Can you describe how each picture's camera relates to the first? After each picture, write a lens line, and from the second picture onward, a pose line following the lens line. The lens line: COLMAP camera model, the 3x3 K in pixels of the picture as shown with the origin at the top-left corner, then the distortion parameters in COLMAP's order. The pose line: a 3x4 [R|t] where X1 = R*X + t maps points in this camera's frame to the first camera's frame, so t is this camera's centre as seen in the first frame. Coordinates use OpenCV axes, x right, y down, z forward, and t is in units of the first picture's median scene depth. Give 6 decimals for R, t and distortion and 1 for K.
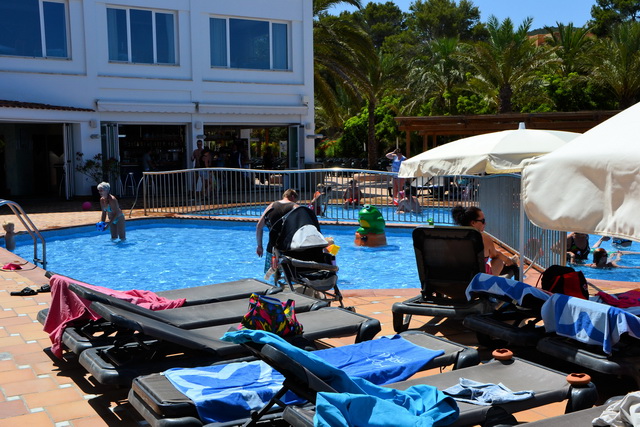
lens RADIAL K [[831.7, 0, 320.5], [0, 831.7, 213.4], [0, 0, 1]] dist [0.040818, 0.000000]
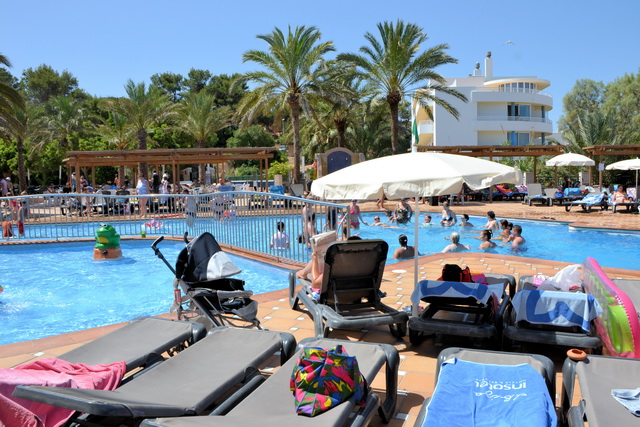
lens RADIAL K [[511.5, 0, 320.0], [0, 511.5, 213.4], [0, 0, 1]] dist [-0.086776, 0.008644]
pose [[0.761383, -0.060764, 0.645448, -0.296289], [0.063555, 0.997798, 0.018964, -0.033073], [-0.645179, 0.026583, 0.763568, 0.476780]]
